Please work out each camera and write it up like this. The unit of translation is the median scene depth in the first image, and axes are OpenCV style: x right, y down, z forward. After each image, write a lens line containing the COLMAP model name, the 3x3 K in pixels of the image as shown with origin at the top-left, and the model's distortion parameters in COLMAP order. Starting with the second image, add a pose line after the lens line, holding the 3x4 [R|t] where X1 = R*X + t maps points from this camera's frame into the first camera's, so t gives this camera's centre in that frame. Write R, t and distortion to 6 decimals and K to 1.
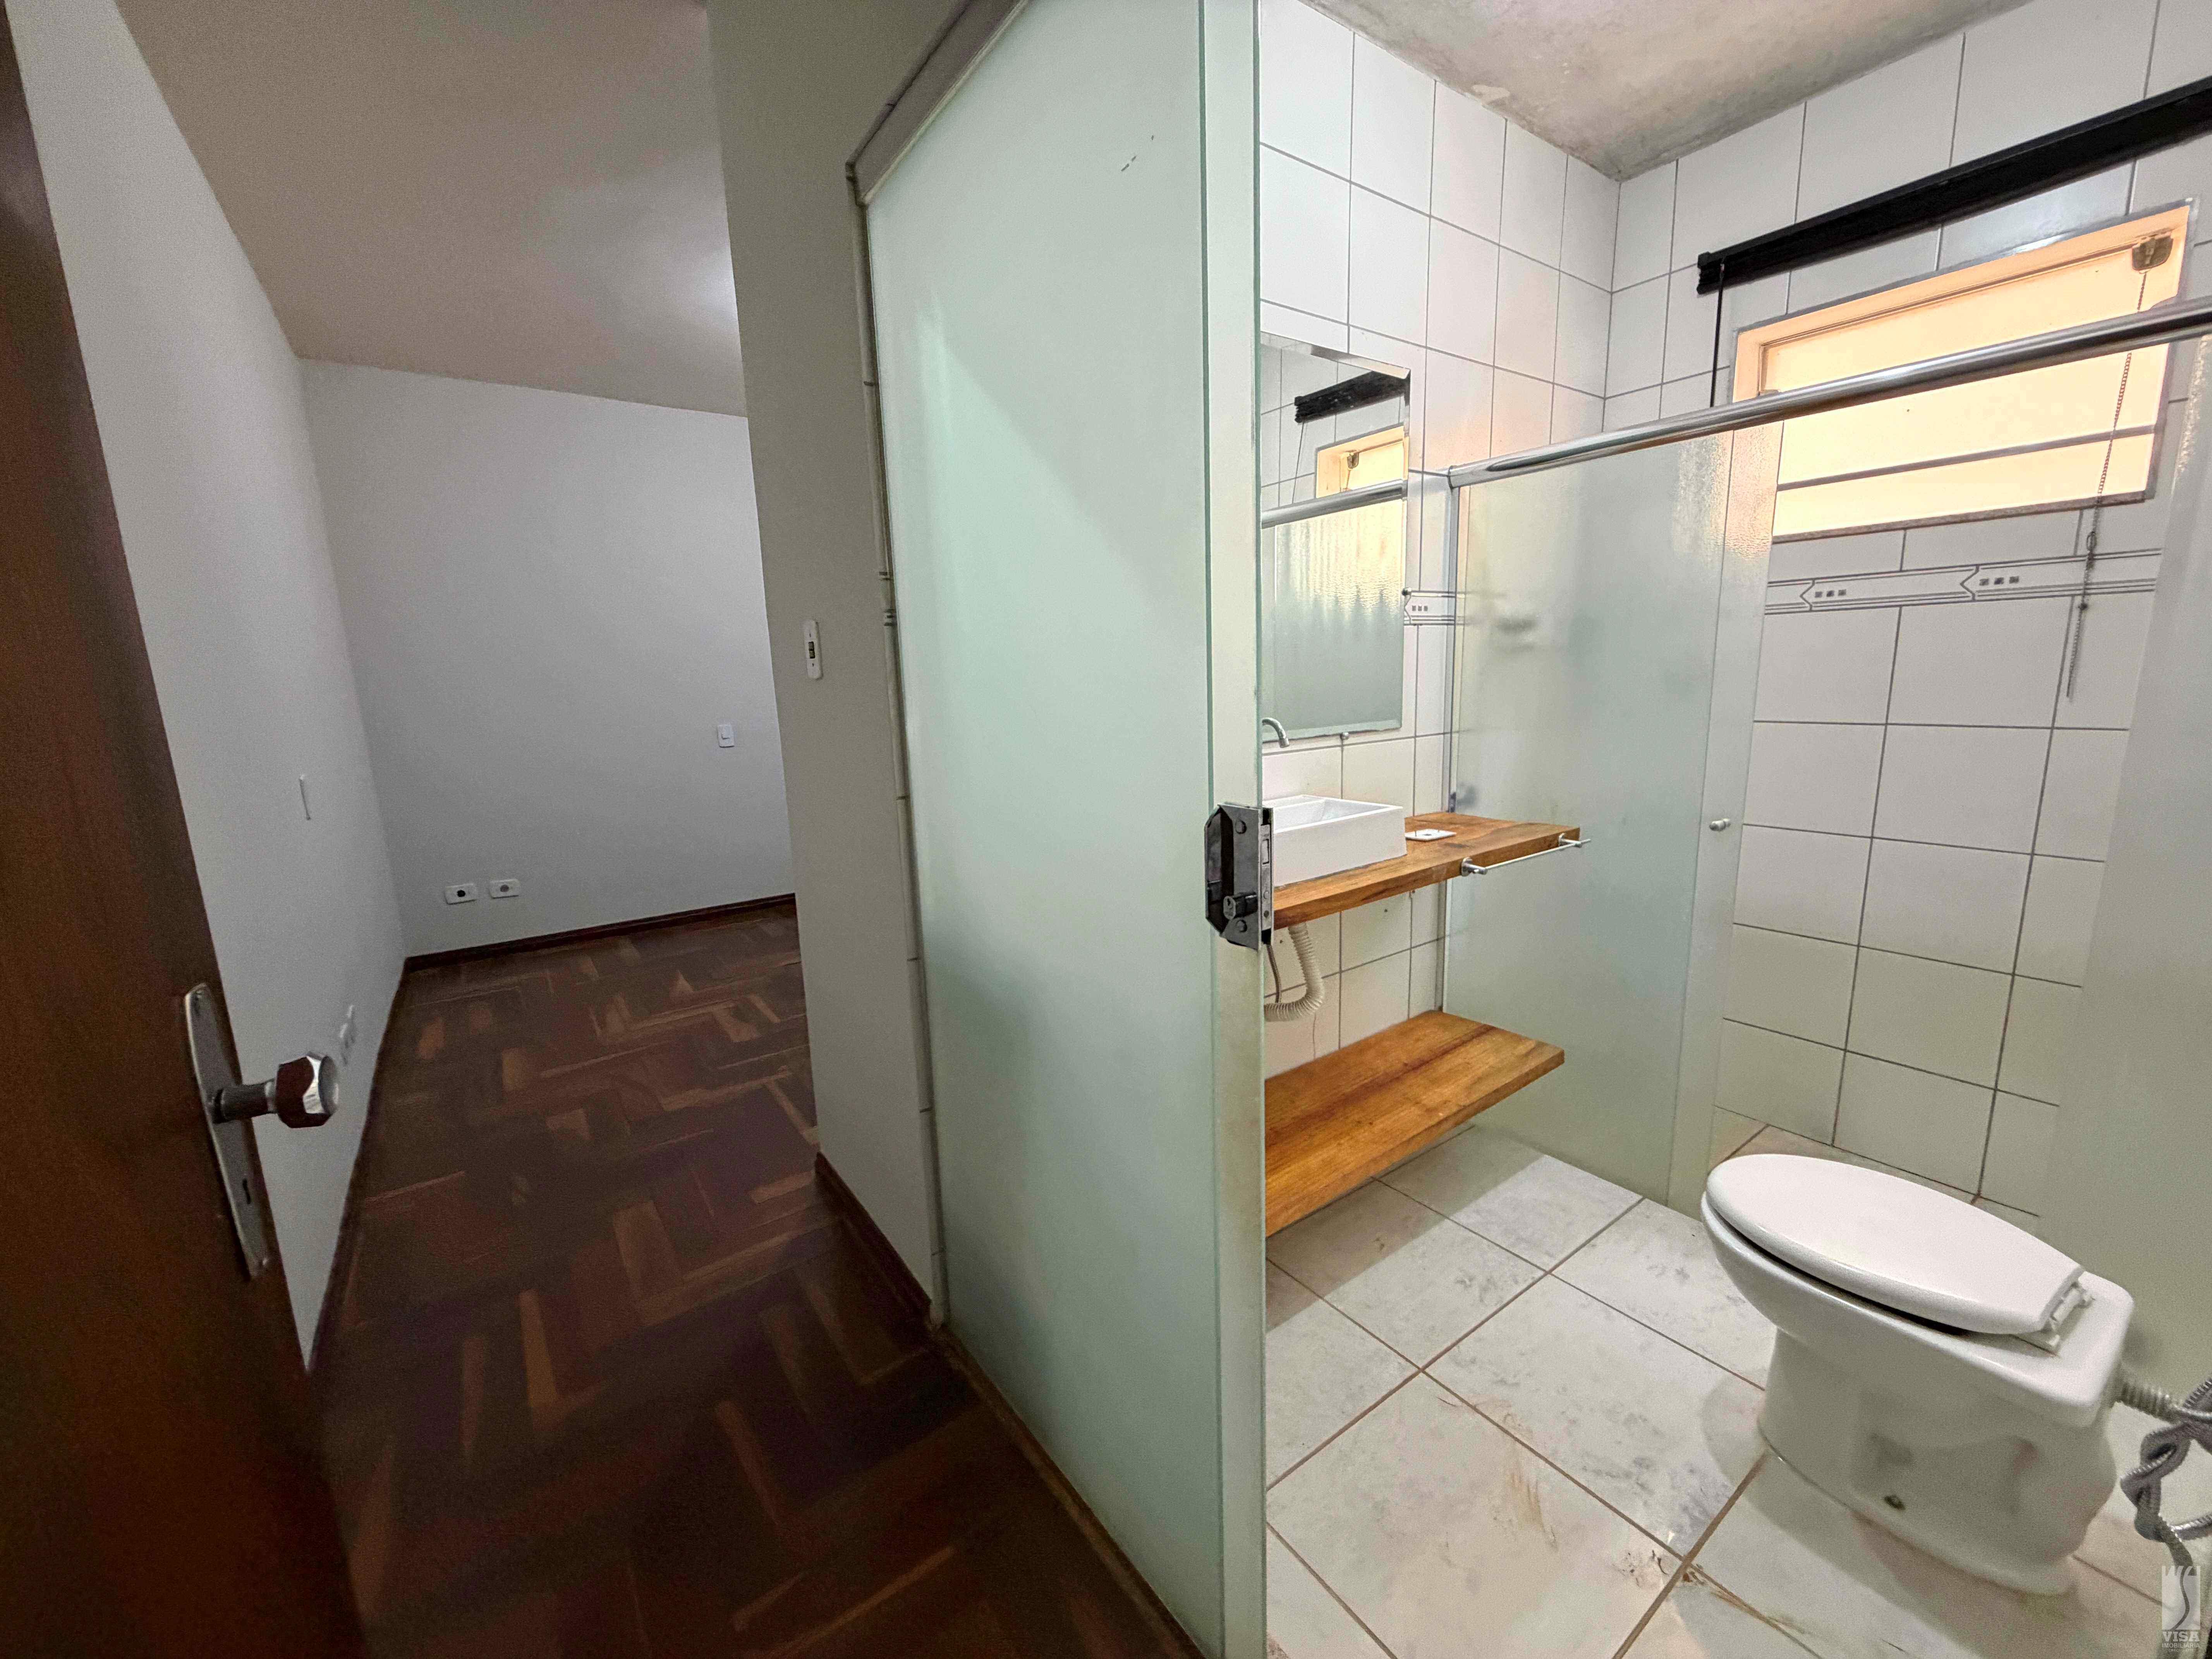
lens RADIAL K [[883.8, 0, 1104.9], [0, 883.8, 829.0], [0, 0, 1]] dist [0.000647, 0.000304]
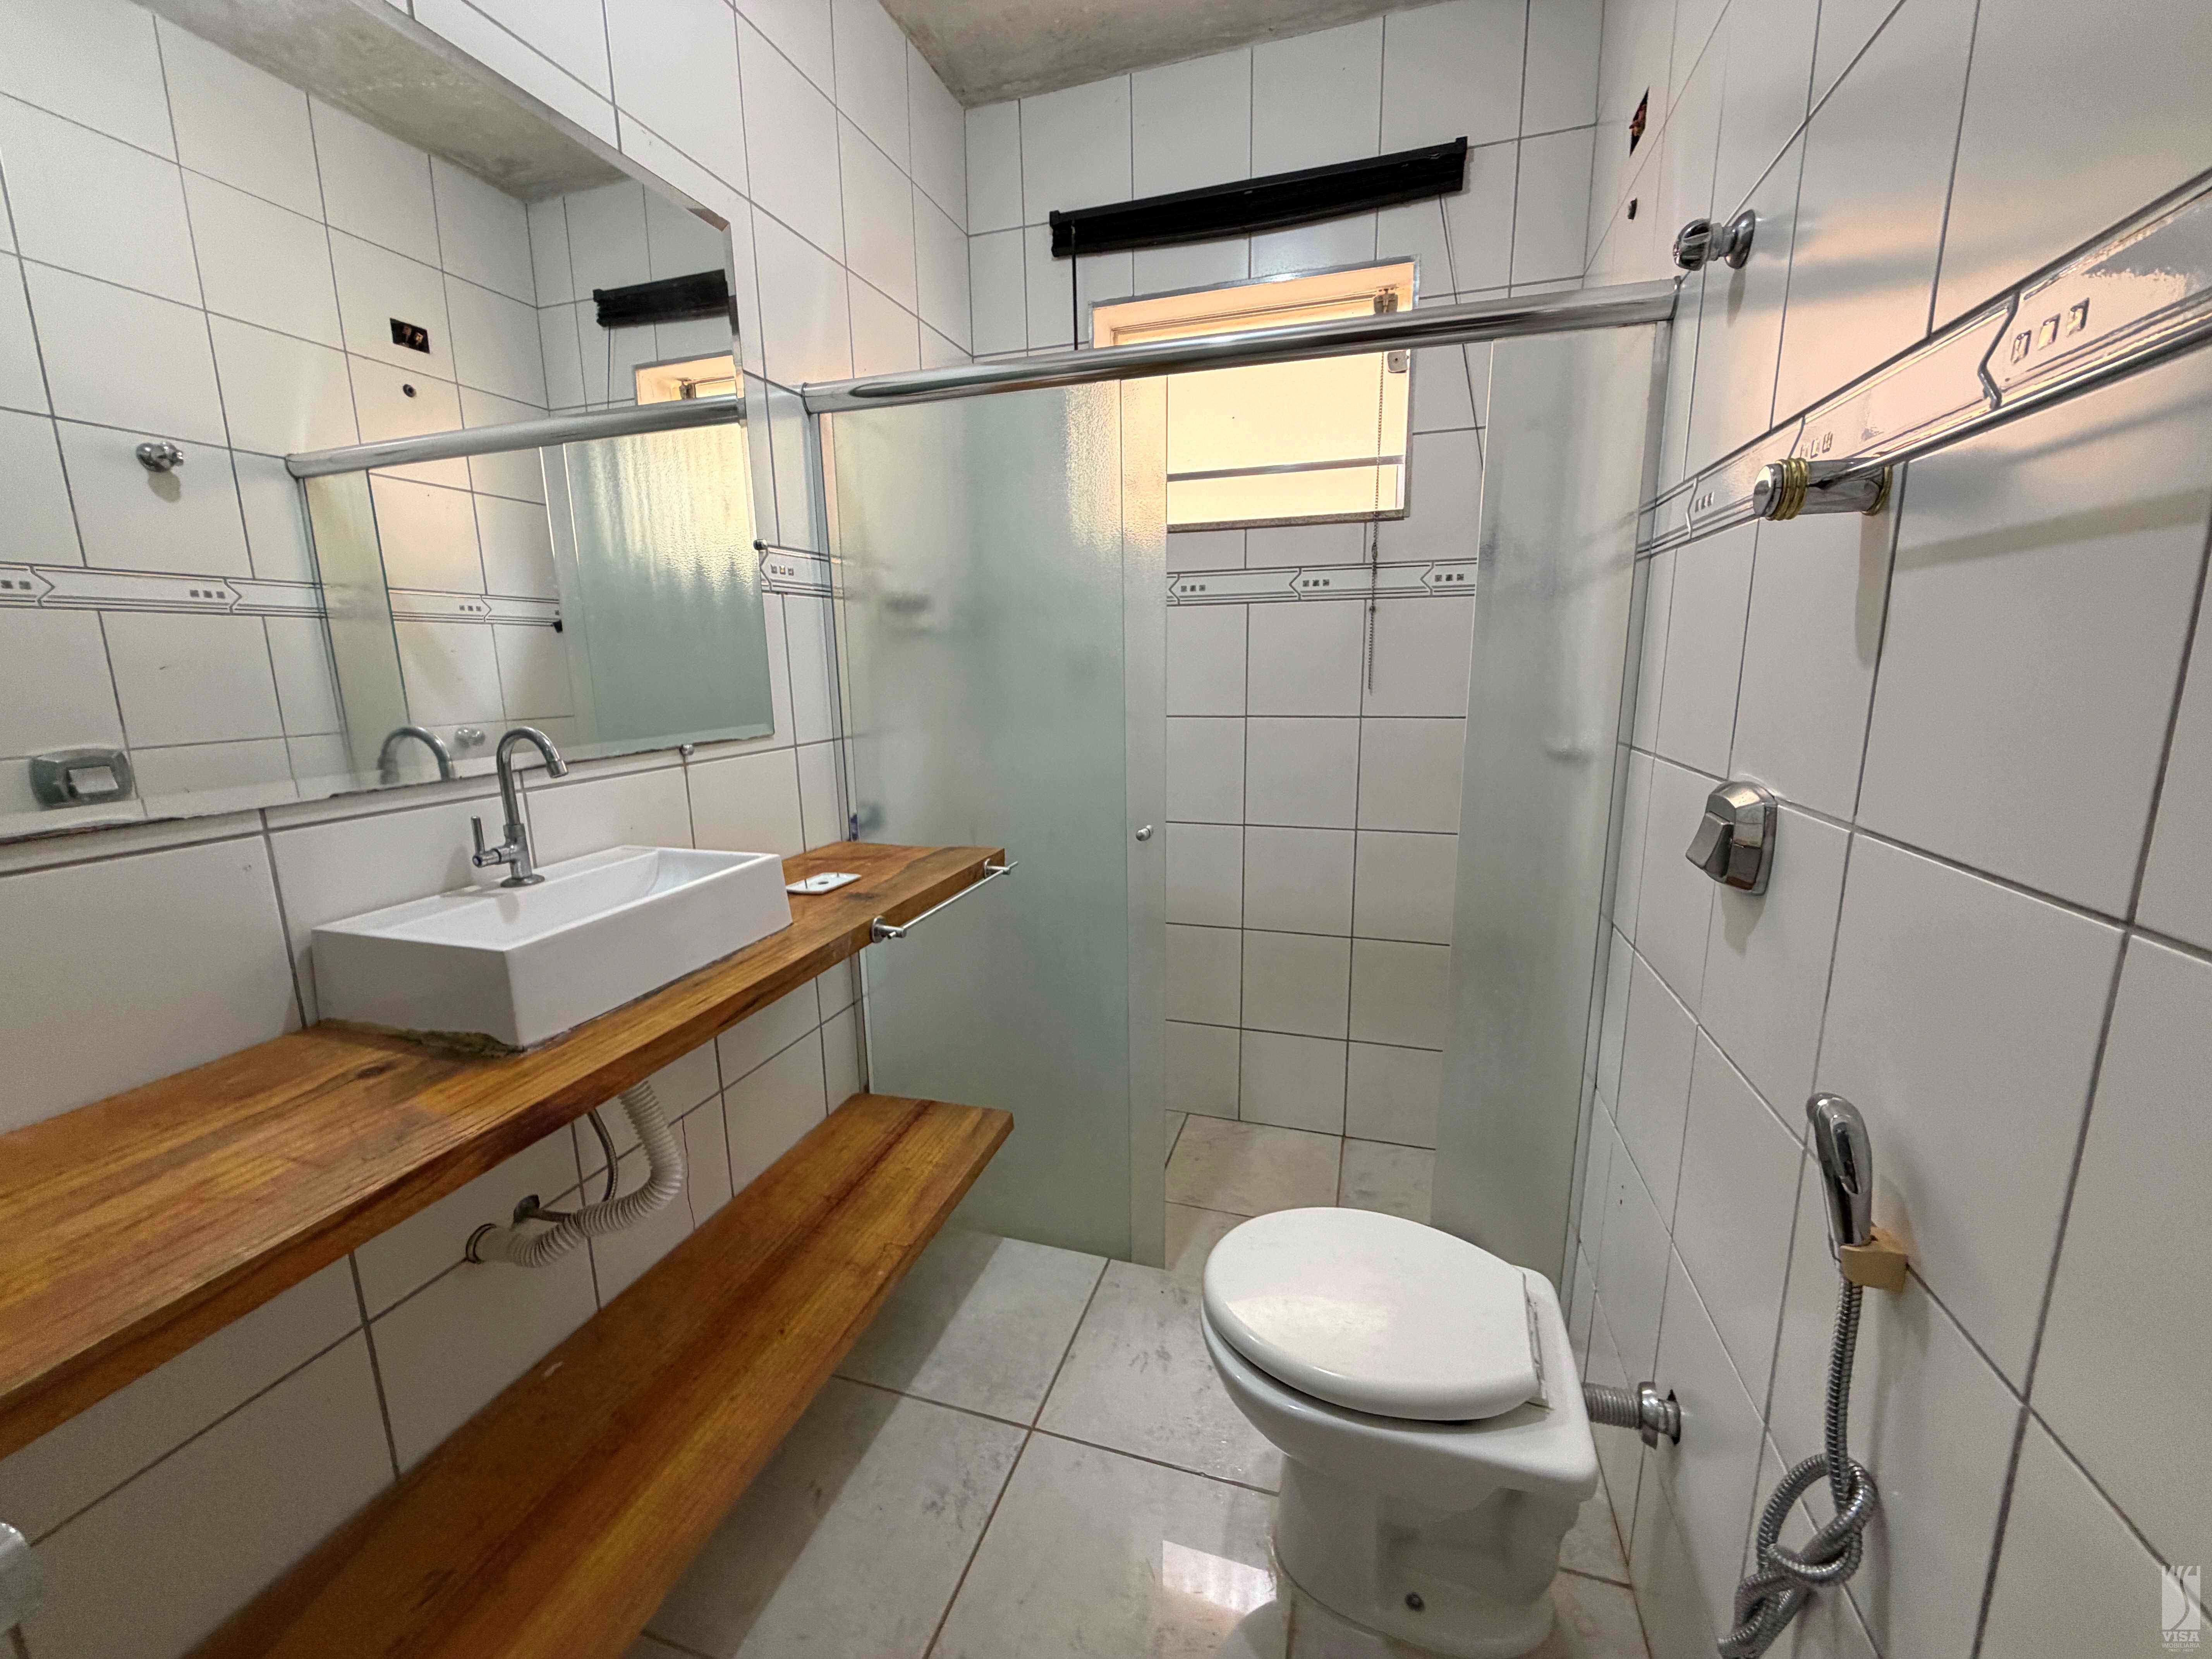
lens RADIAL K [[883.8, 0, 1101.8], [0, 883.8, 825.8], [0, 0, 1]] dist [0.000647, 0.000304]
pose [[0.798915, -0.093124, 0.594191, 0.117580], [0.096376, 0.994996, 0.026358, -0.034717], [-0.593672, 0.036208, 0.803892, 0.272499]]
